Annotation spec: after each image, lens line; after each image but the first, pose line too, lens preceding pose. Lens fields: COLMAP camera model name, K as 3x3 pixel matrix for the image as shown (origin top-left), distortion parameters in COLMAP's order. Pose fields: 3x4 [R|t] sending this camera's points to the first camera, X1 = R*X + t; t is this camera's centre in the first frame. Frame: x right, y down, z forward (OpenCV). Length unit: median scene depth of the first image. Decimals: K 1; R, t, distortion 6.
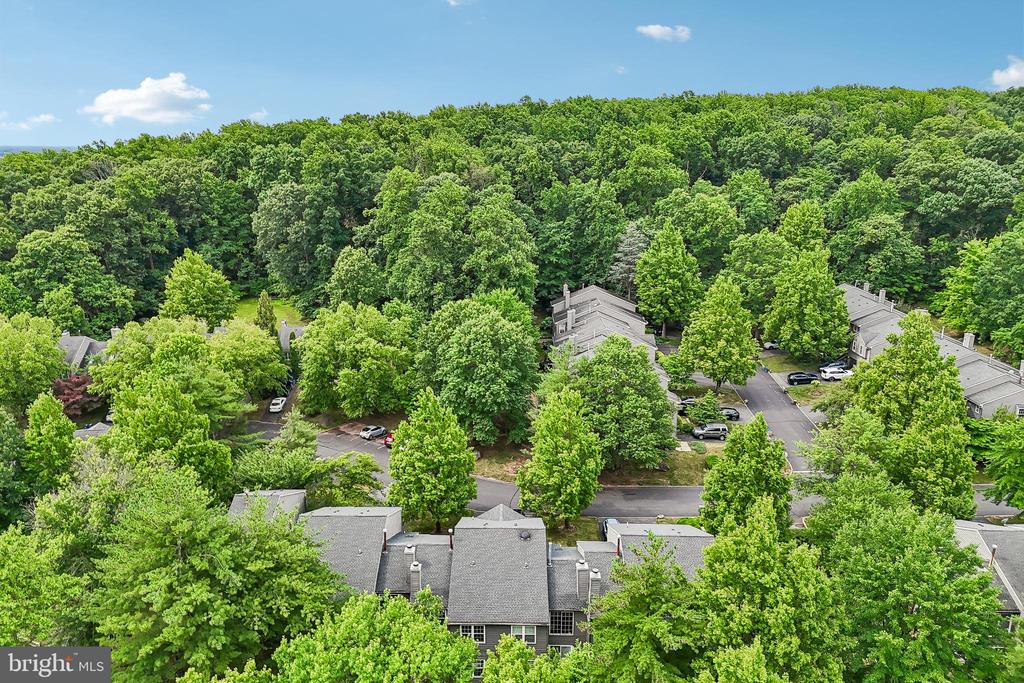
lens RADIAL K [[719.4, 0, 510.6], [0, 719.4, 338.5], [0, 0, 1]] dist [0.002021, -0.002841]
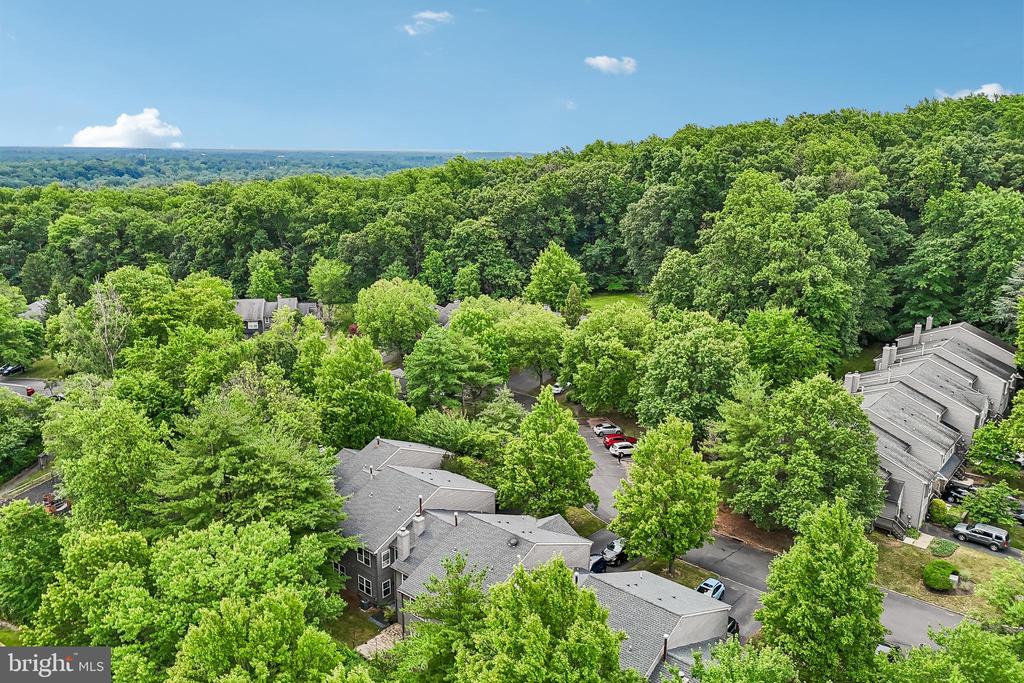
lens RADIAL K [[719.4, 0, 510.5], [0, 719.4, 344.6], [0, 0, 1]] dist [0.002021, -0.002841]
pose [[0.756245, 0.157189, -0.635126, 0.241616], [-0.155173, 0.986107, 0.059289, -0.020164], [0.635622, 0.053717, 0.770130, 0.090310]]
